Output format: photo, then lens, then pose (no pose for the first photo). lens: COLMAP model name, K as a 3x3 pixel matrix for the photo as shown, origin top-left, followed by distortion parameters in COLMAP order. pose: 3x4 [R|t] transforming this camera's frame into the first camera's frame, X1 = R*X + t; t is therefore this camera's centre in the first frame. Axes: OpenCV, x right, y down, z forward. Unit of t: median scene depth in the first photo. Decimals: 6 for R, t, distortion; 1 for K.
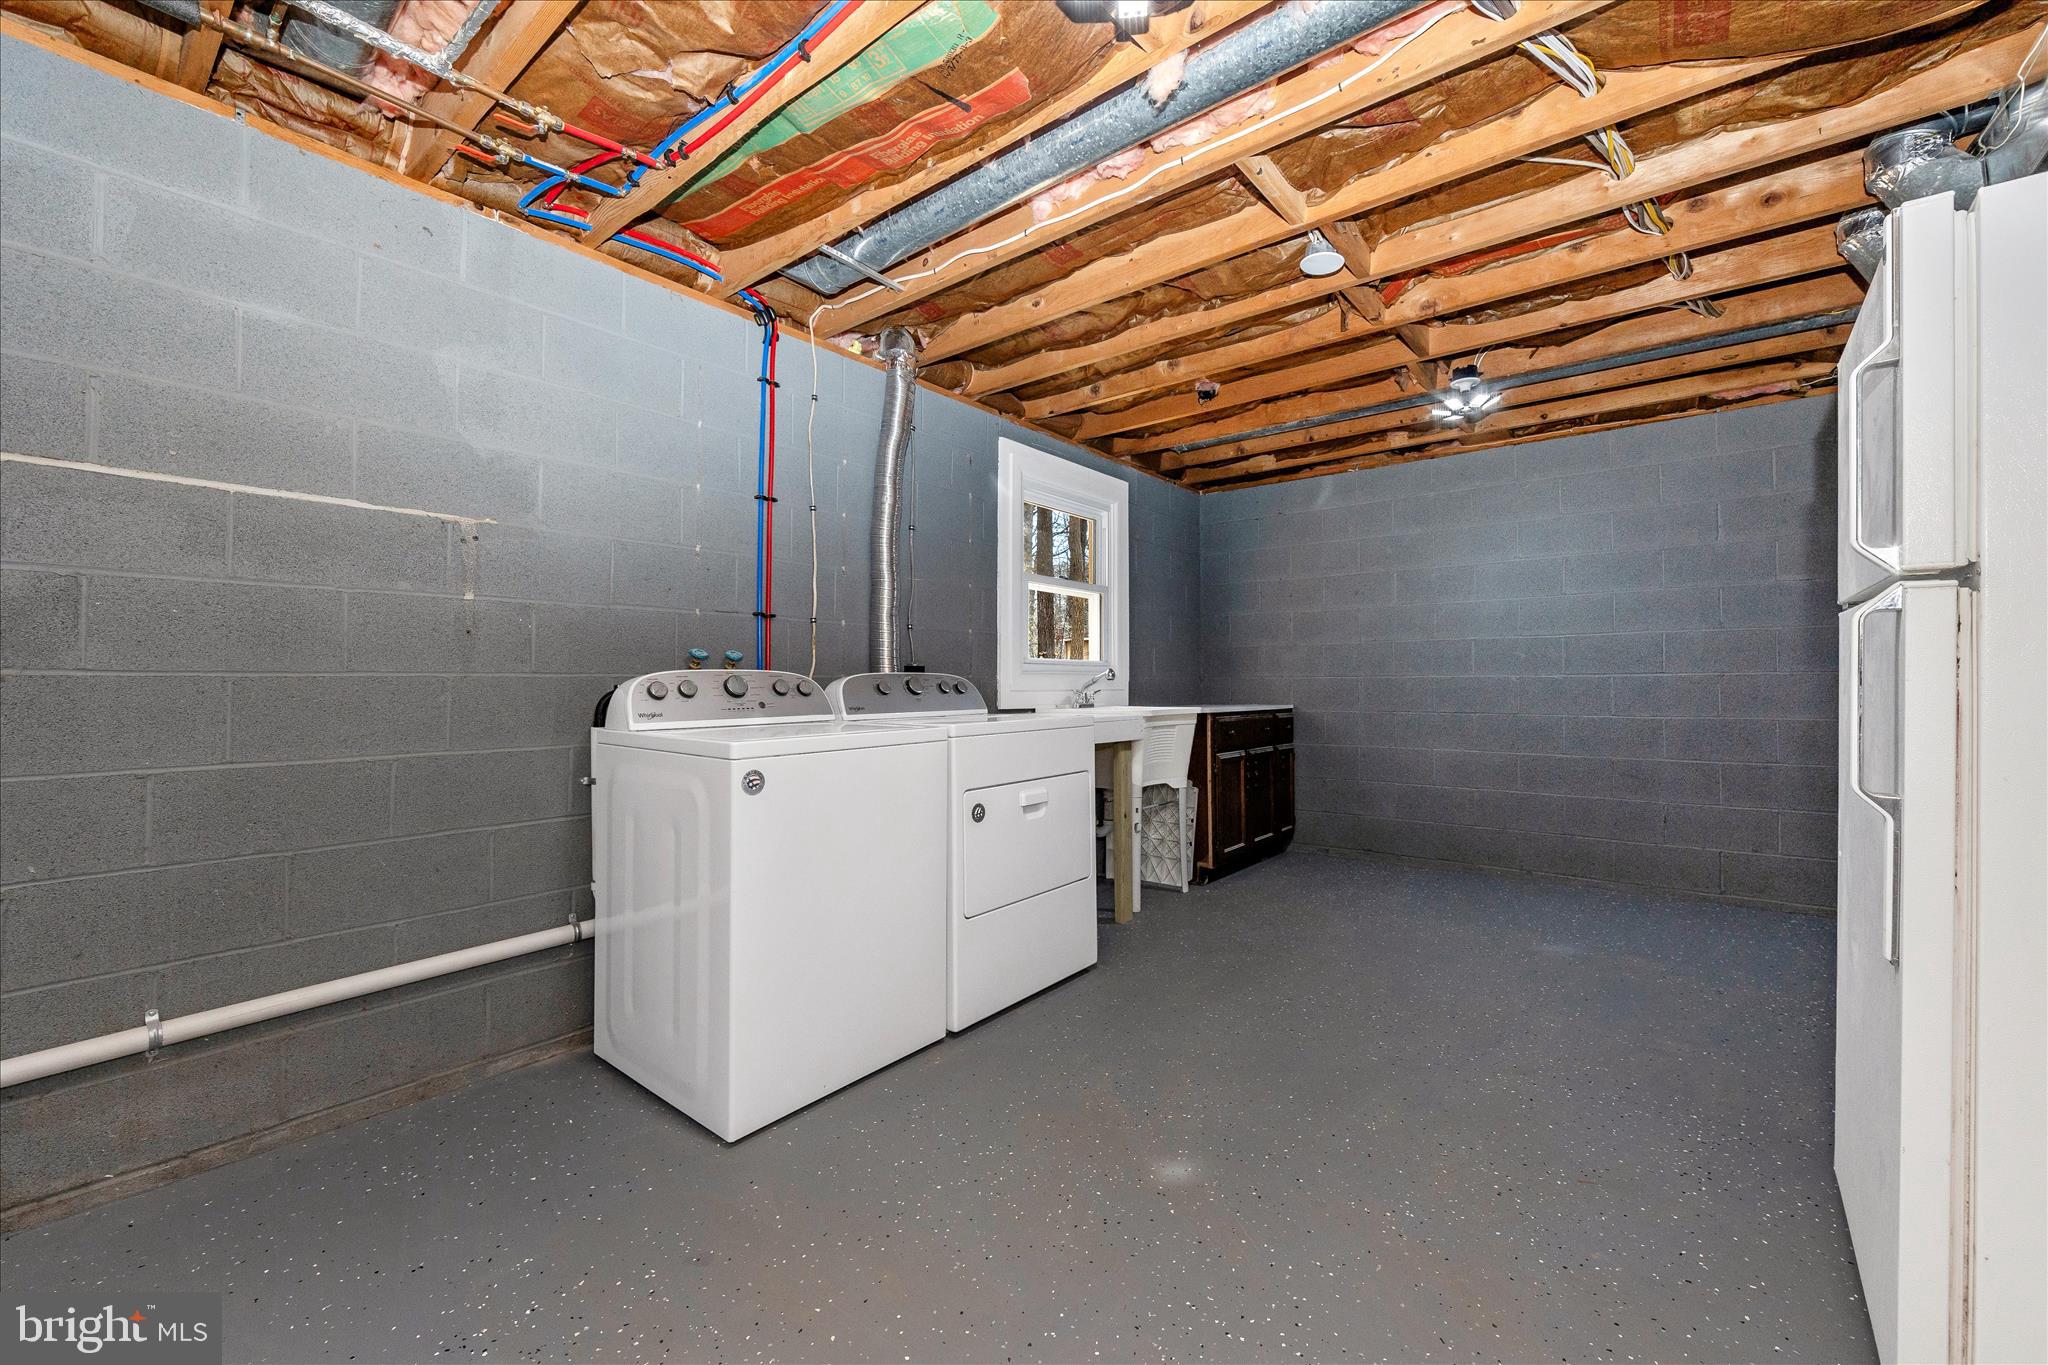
lens RADIAL K [[811.2, 0, 1031.5], [0, 811.2, 681.5], [0, 0, 1]] dist [-0.002350, 0.000858]
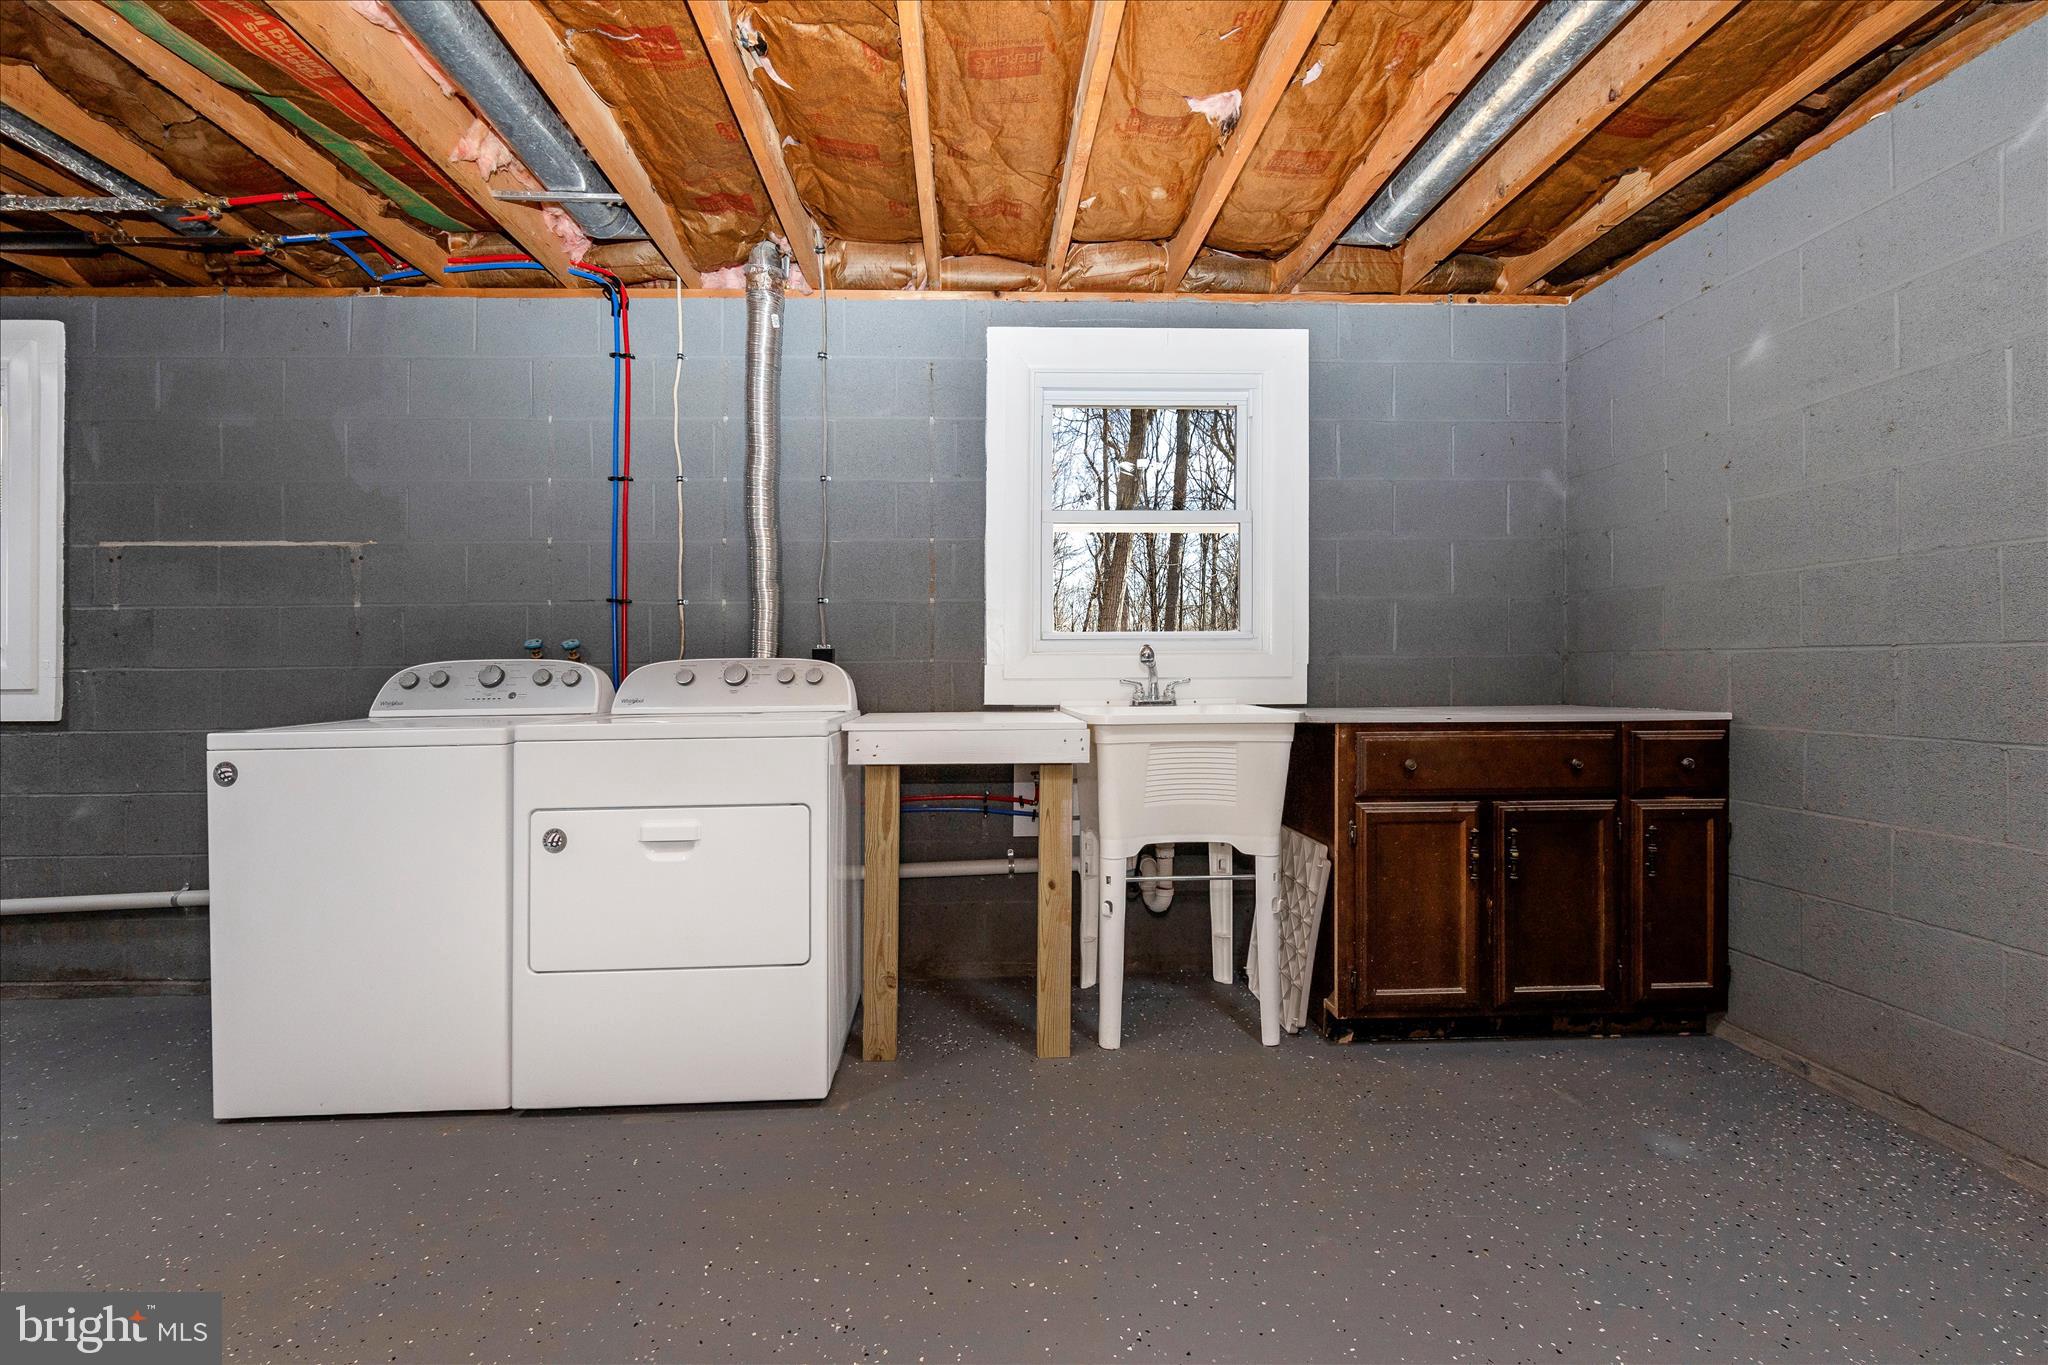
lens RADIAL K [[811.2, 0, 1014.6], [0, 811.2, 675.6], [0, 0, 1]] dist [-0.002350, 0.000858]
pose [[0.652240, 0.002558, -0.758008, 0.705940], [0.009659, 0.999885, 0.011686, -0.000025], [0.757951, -0.014944, 0.652141, 0.728715]]
